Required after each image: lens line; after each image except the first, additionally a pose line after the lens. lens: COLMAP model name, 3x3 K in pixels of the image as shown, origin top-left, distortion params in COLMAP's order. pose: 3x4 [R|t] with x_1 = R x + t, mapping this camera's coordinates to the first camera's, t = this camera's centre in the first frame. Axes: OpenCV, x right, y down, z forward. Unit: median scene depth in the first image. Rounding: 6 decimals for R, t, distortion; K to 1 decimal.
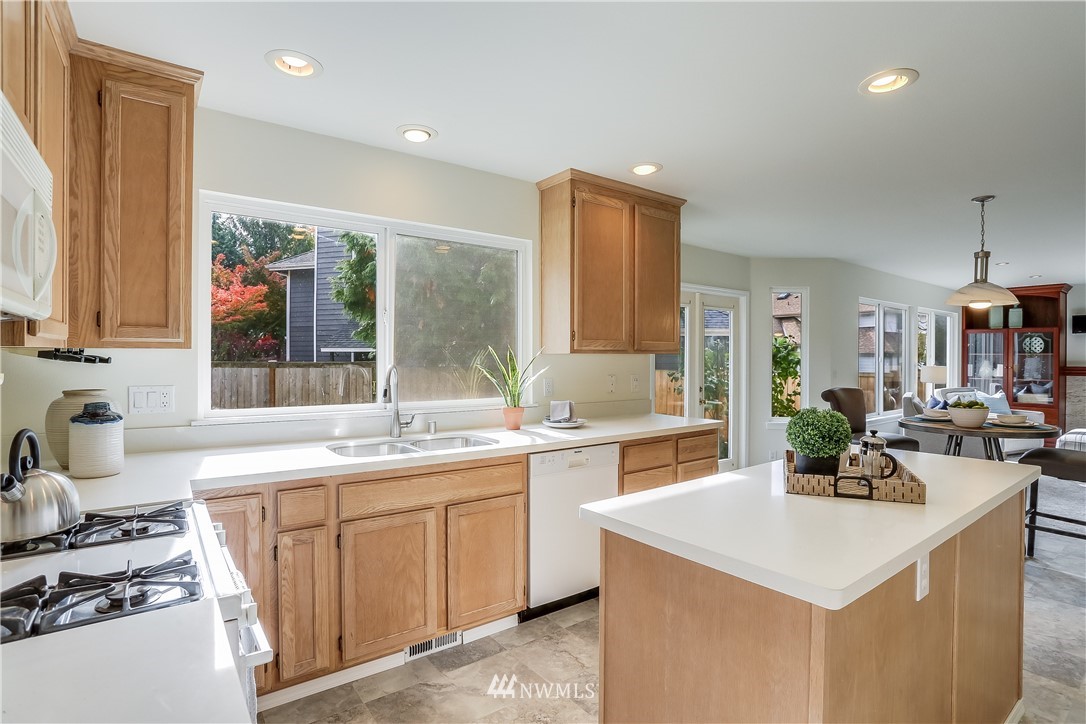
lens RADIAL K [[536.0, 0, 536.2], [0, 536.0, 361.0], [0, 0, 1]] dist [-0.056403, 0.017682]
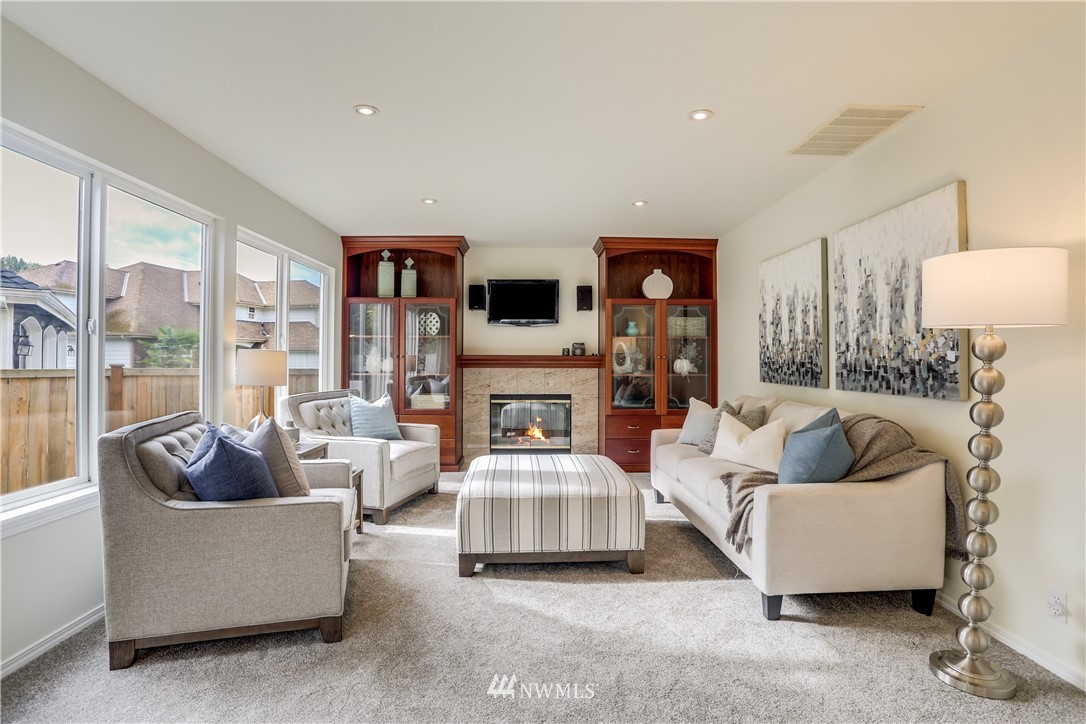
lens RADIAL K [[536.0, 0, 533.6], [0, 536.0, 361.4], [0, 0, 1]] dist [-0.056403, 0.017682]
pose [[0.593256, -0.005365, 0.804996, 0.470085], [0.003497, 0.999986, 0.004087, 0.016644], [-0.805006, 0.000391, 0.593266, 0.462468]]
